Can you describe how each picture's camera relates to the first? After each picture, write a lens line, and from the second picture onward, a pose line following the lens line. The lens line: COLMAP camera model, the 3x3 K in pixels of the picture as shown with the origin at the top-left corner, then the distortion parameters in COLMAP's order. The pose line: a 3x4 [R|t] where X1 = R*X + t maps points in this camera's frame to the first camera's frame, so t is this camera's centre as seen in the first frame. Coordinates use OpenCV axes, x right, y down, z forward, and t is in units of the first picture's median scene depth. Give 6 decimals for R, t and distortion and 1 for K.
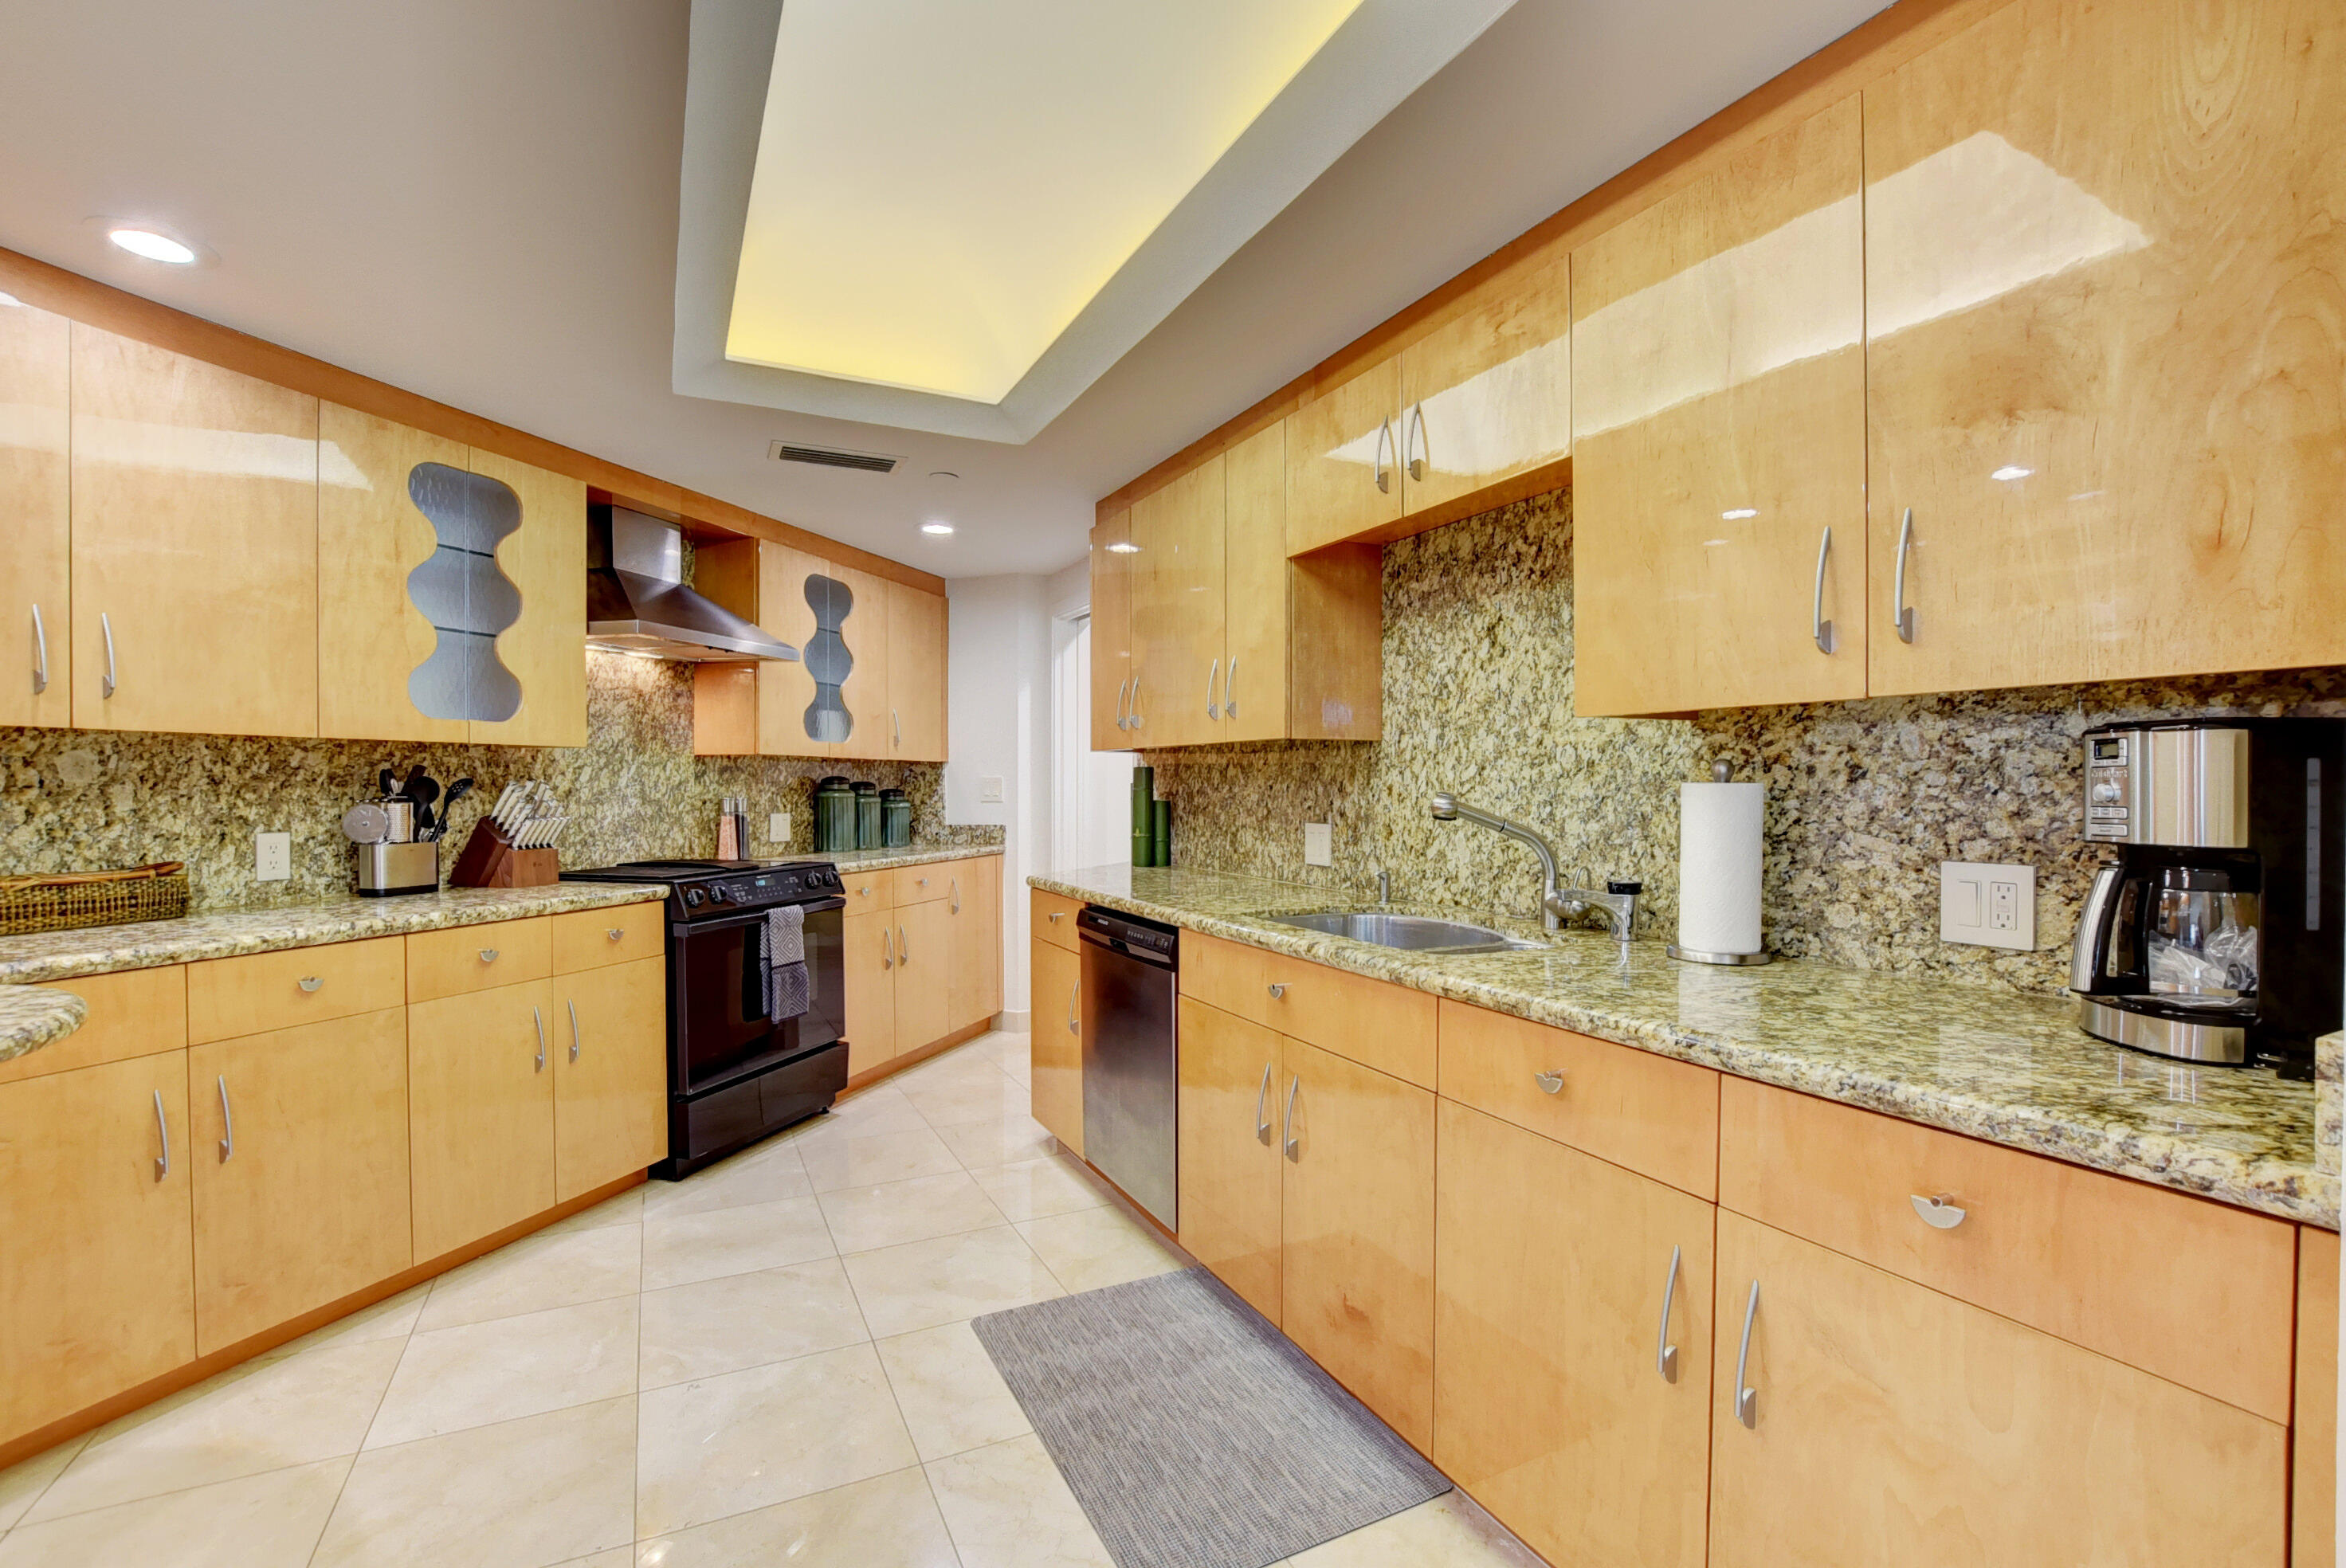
lens RADIAL K [[1034.8, 0, 1172.8], [0, 1034.8, 795.6], [0, 0, 1]] dist [-0.036726, 0.005659]
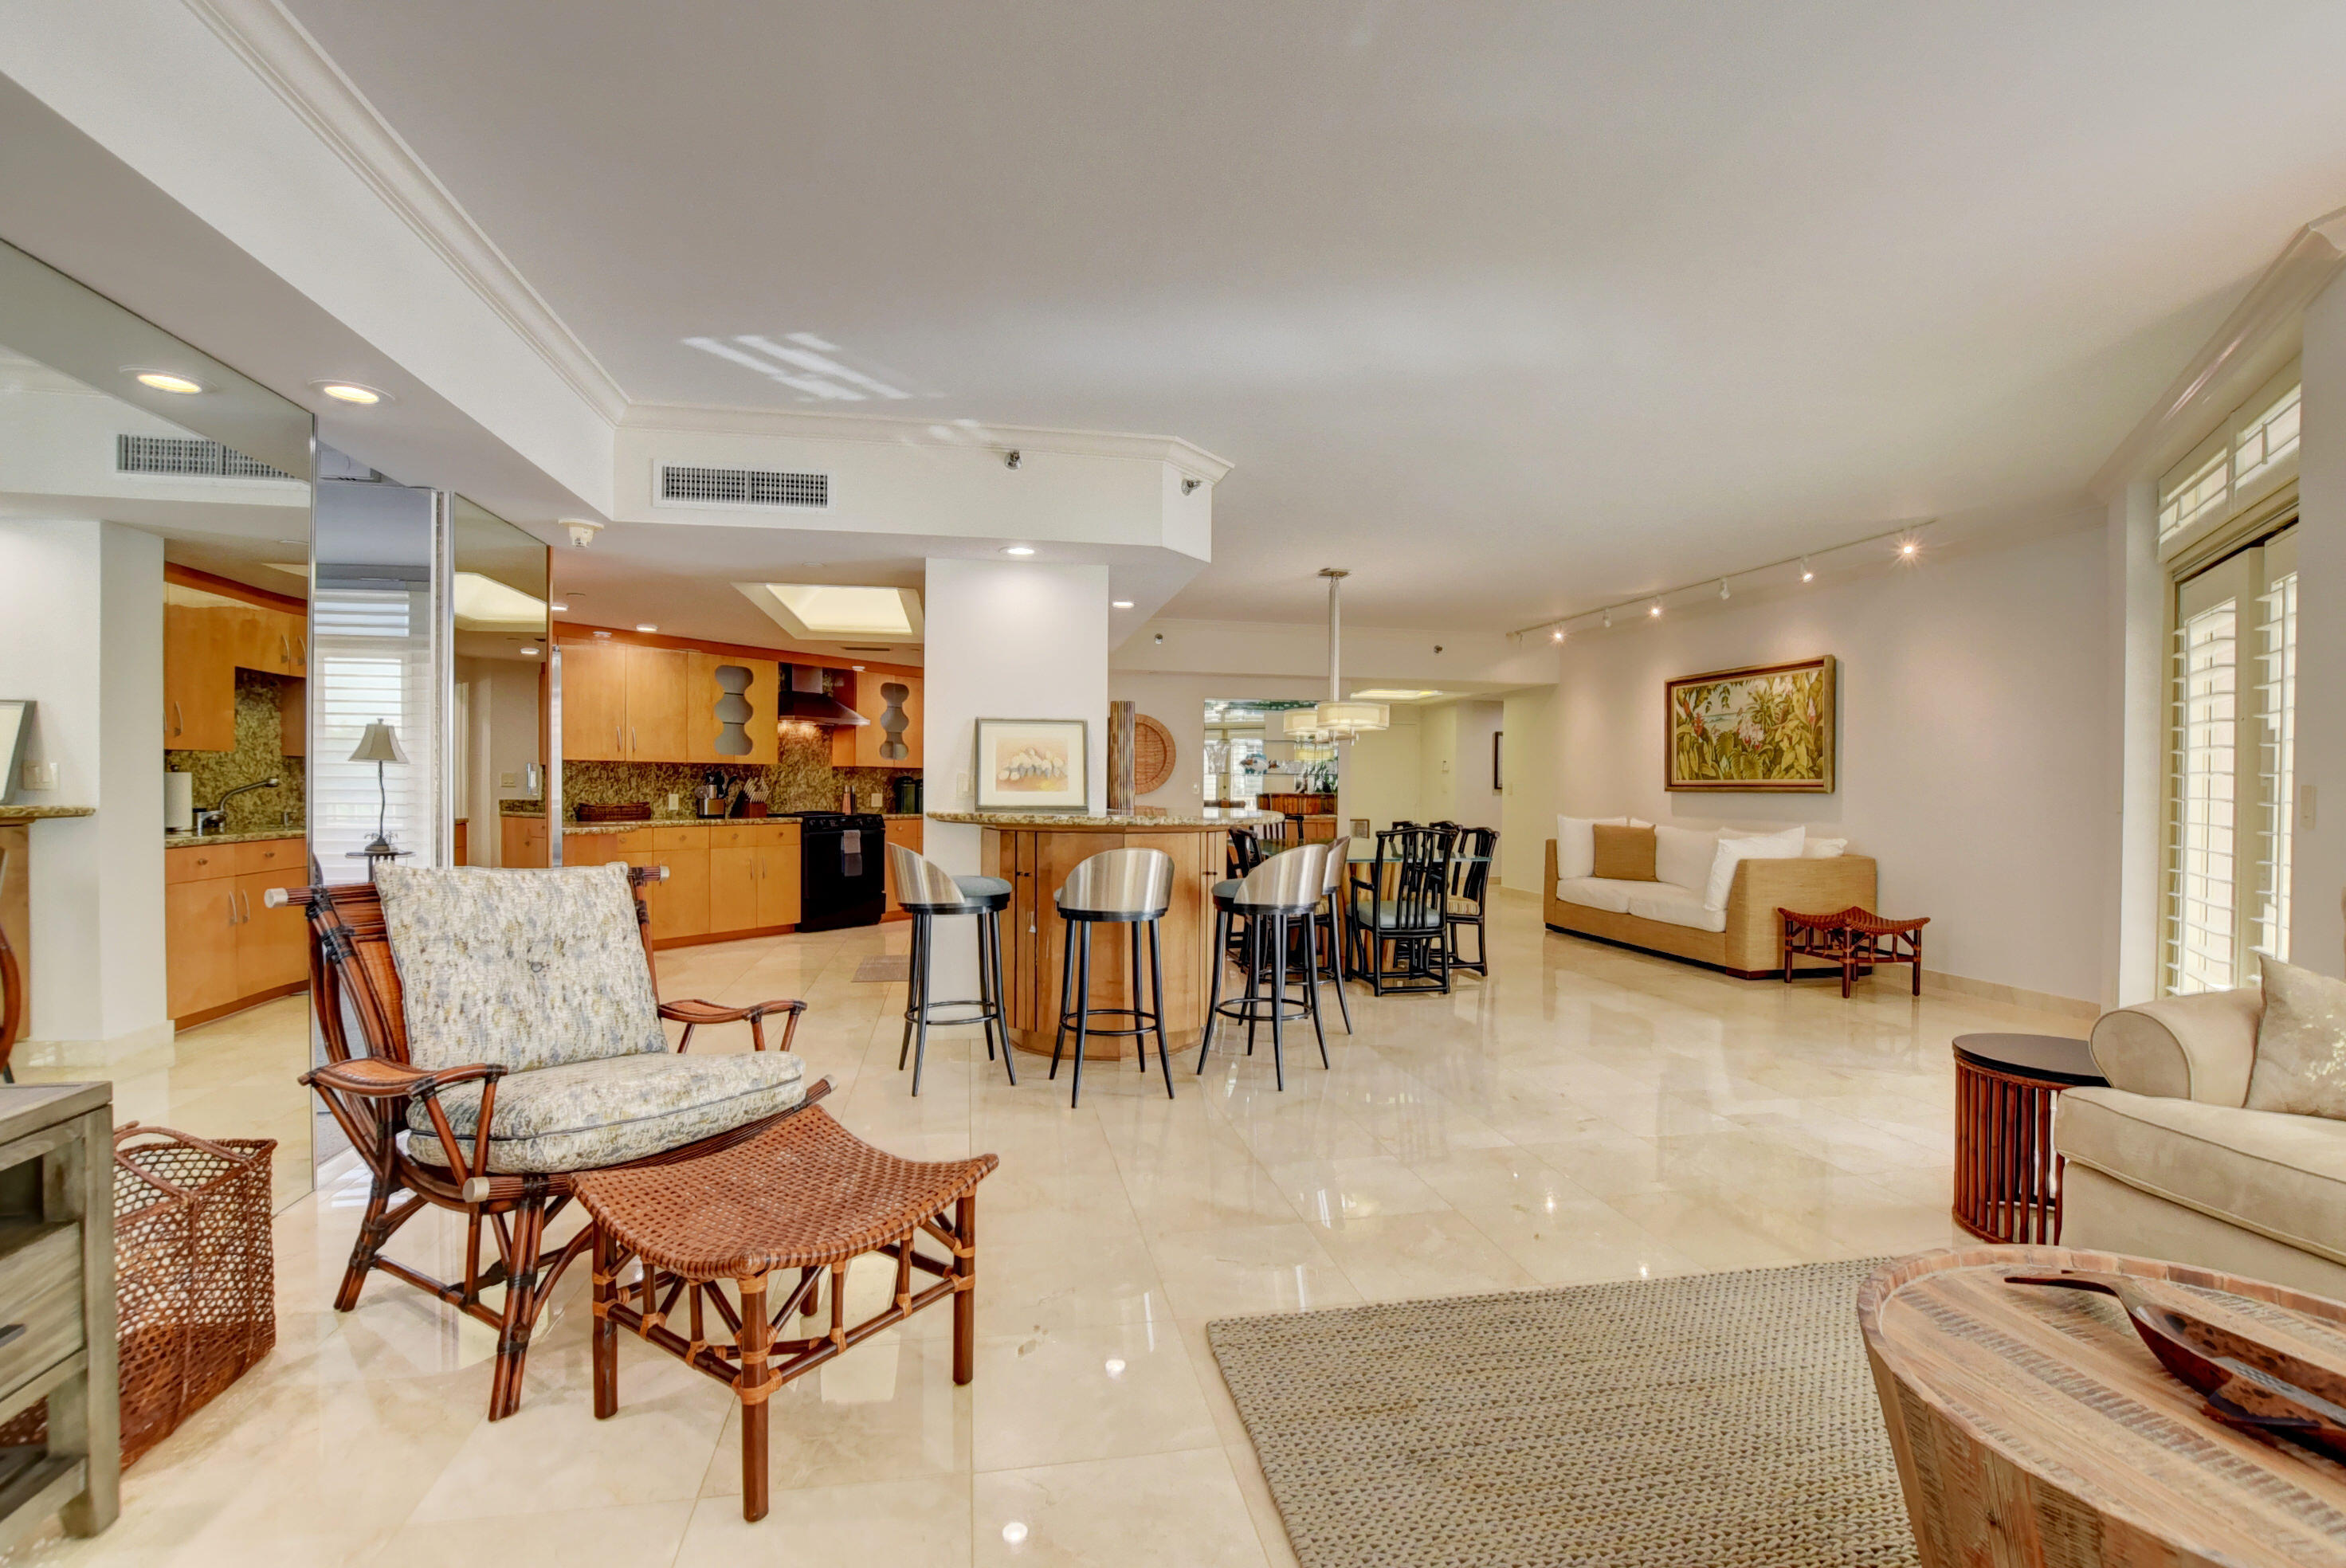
lens RADIAL K [[1034.8, 0, 1172.8], [0, 1034.8, 795.6], [0, 0, 1]] dist [-0.036726, 0.005659]
pose [[0.963899, 0.013288, -0.265937, 1.125237], [-0.013216, 0.999911, 0.002062, 0.013117], [0.265940, 0.001527, 0.963988, -1.290037]]
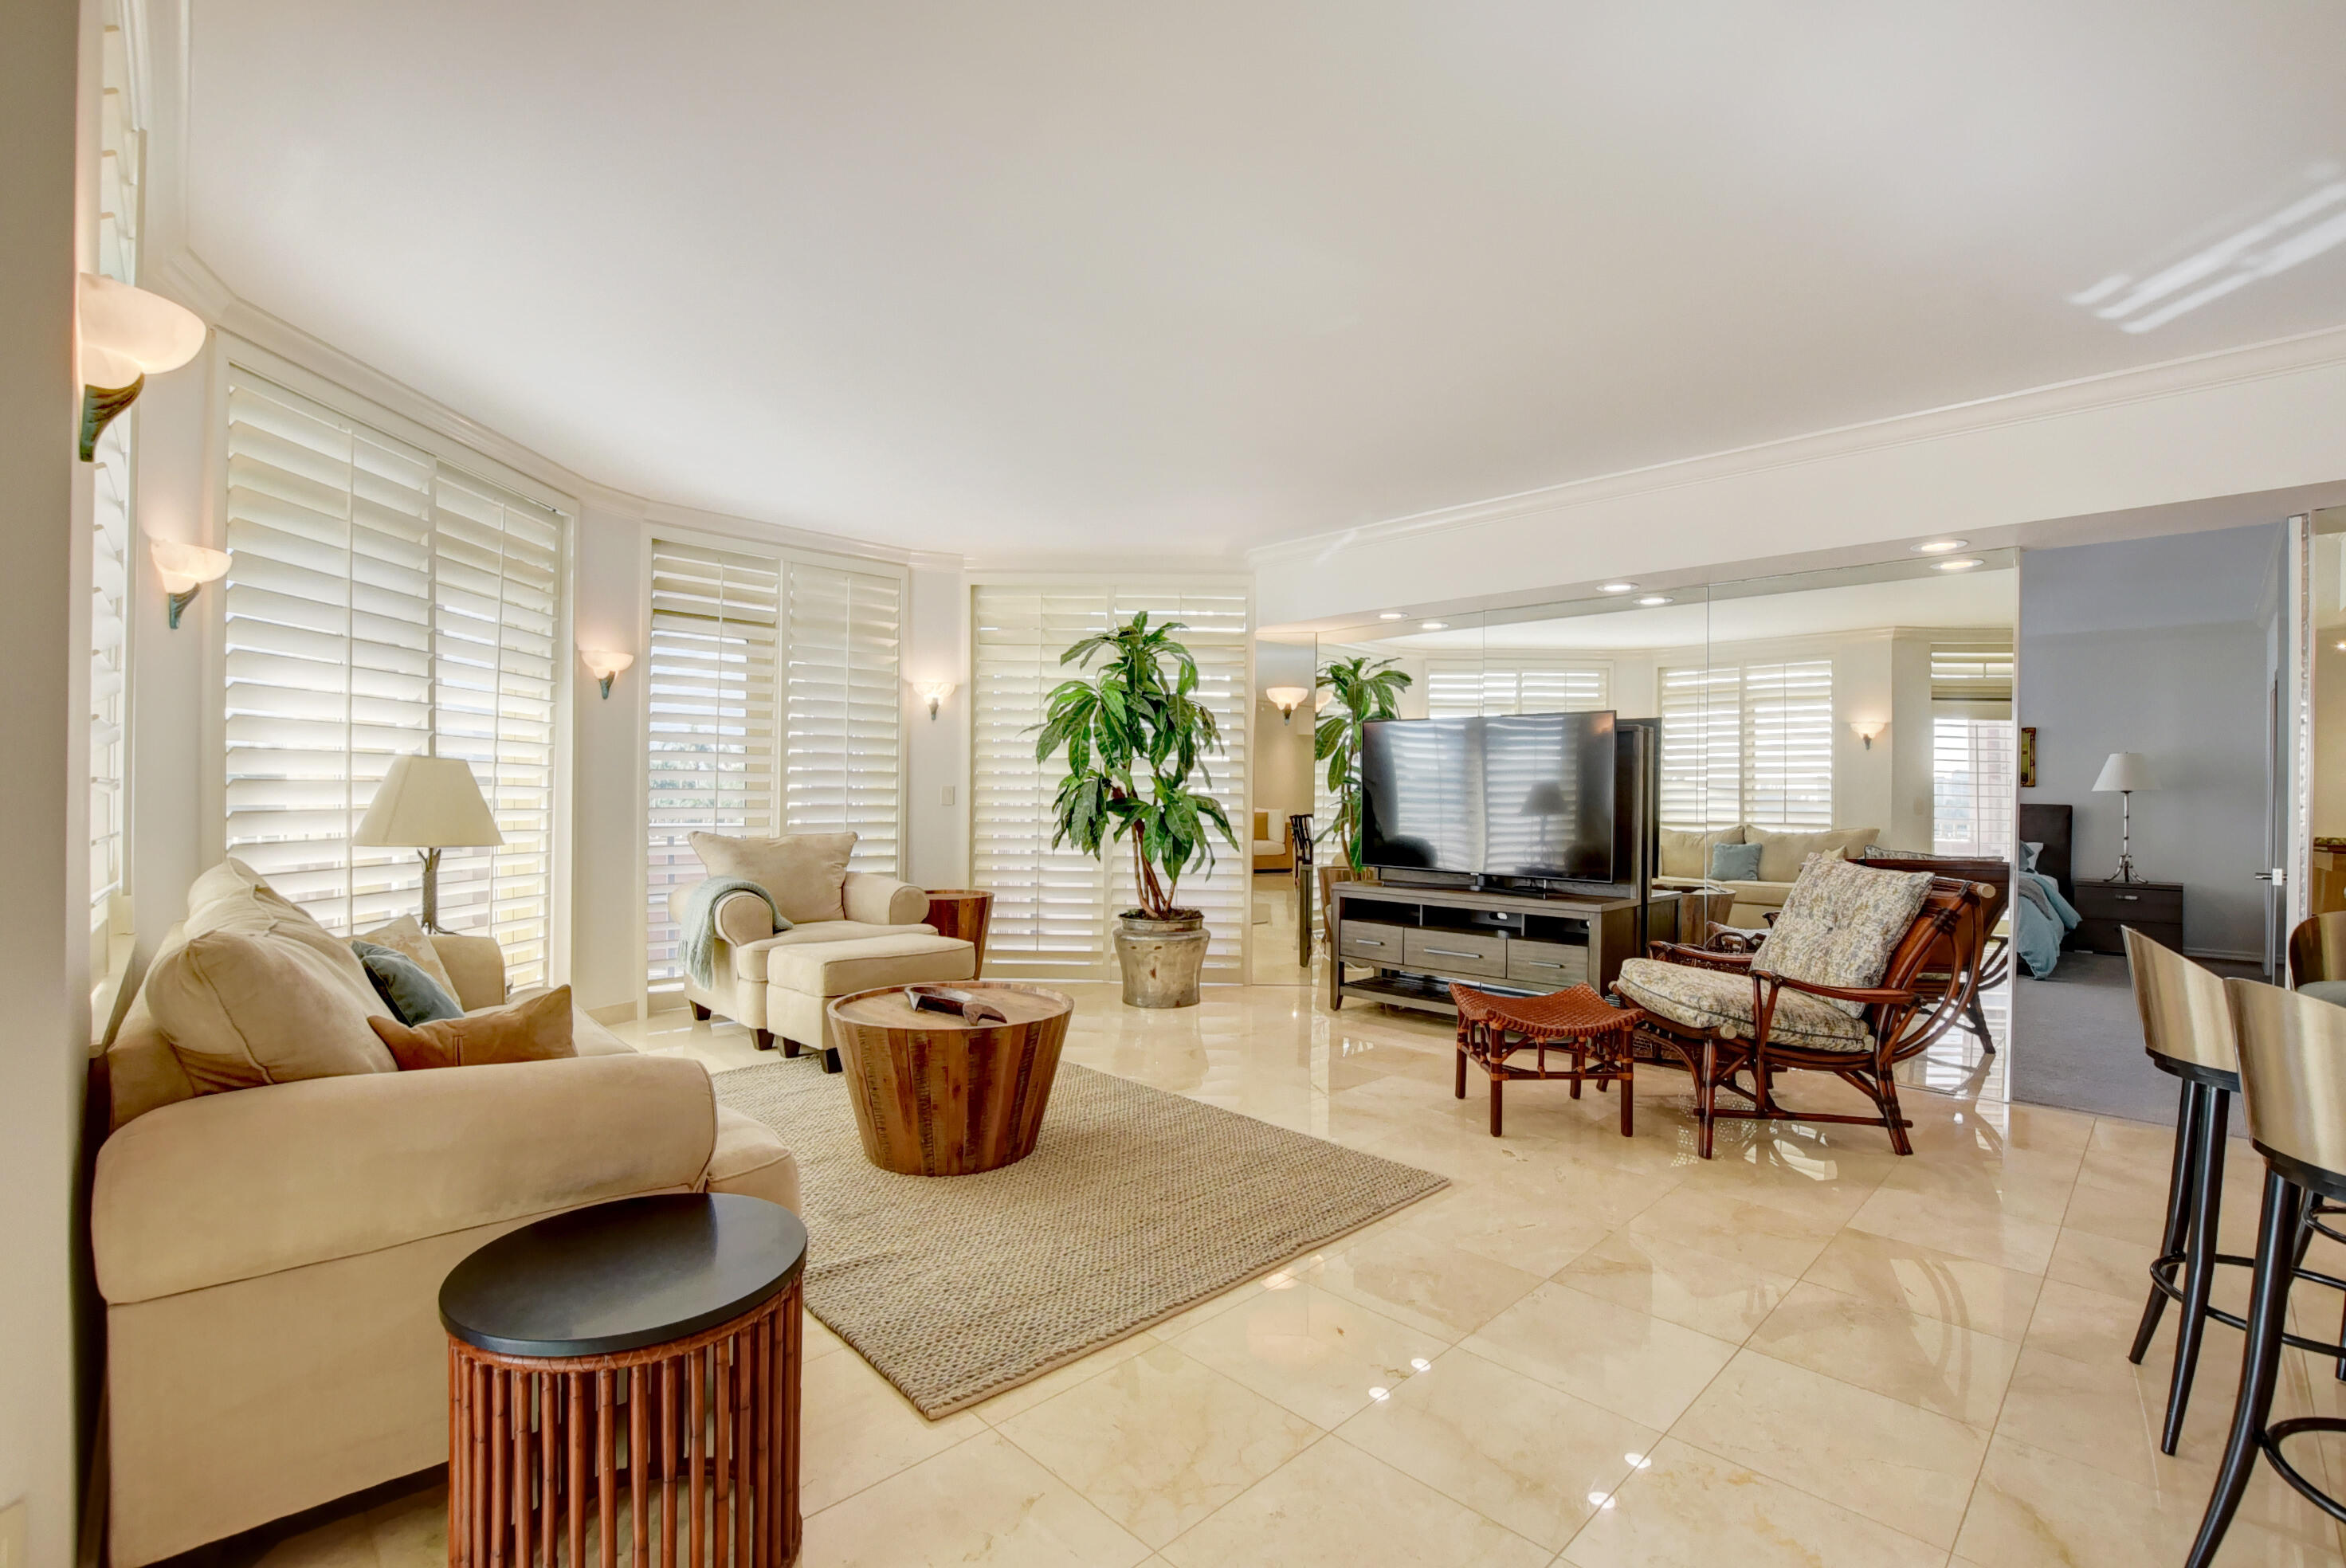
lens RADIAL K [[1034.8, 0, 1172.8], [0, 1034.8, 795.6], [0, 0, 1]] dist [-0.036726, 0.005659]
pose [[-0.948899, -0.011881, -0.315356, 1.563463], [-0.016990, 0.999765, 0.013456, -0.003544], [0.315122, 0.018127, -0.948878, 0.359594]]
